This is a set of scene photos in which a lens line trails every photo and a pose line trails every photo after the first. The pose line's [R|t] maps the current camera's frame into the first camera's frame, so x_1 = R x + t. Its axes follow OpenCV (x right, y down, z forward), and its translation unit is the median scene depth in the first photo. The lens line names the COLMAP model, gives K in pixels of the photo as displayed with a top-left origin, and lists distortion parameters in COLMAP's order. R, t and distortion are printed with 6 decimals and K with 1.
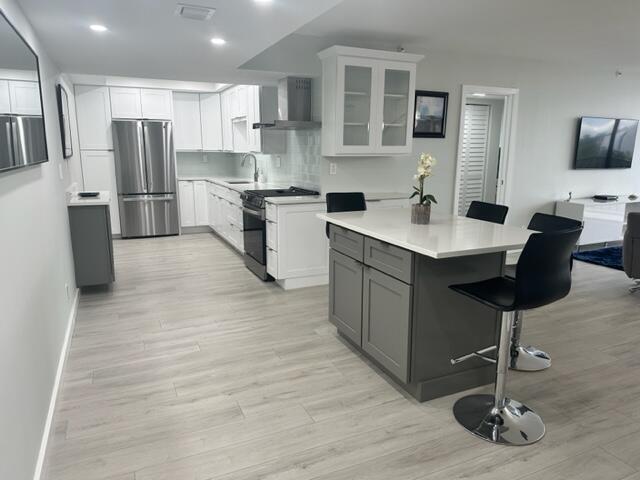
lens RADIAL K [[450.4, 0, 319.8], [0, 450.4, 239.6], [0, 0, 1]] dist [0.031023, -0.008281]
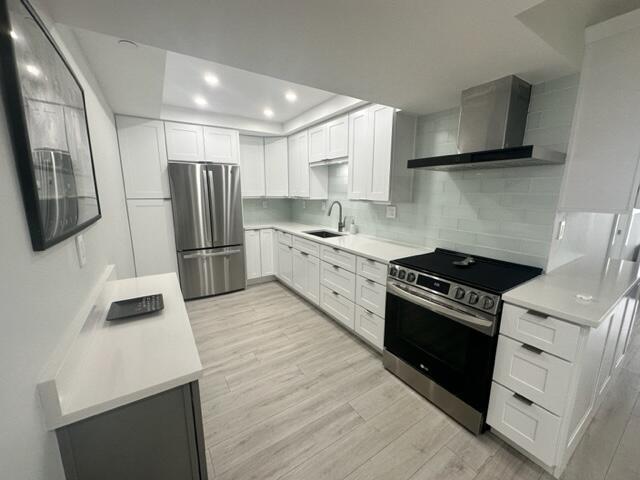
lens RADIAL K [[257.3, 0, 323.0], [0, 257.3, 238.5], [0, 0, 1]] dist [-0.002828, -0.000237]
pose [[0.989770, -0.027516, 0.139990, -0.234359], [0.030003, 0.999427, -0.015682, -0.103288], [-0.139478, 0.019722, 0.990029, 0.474127]]
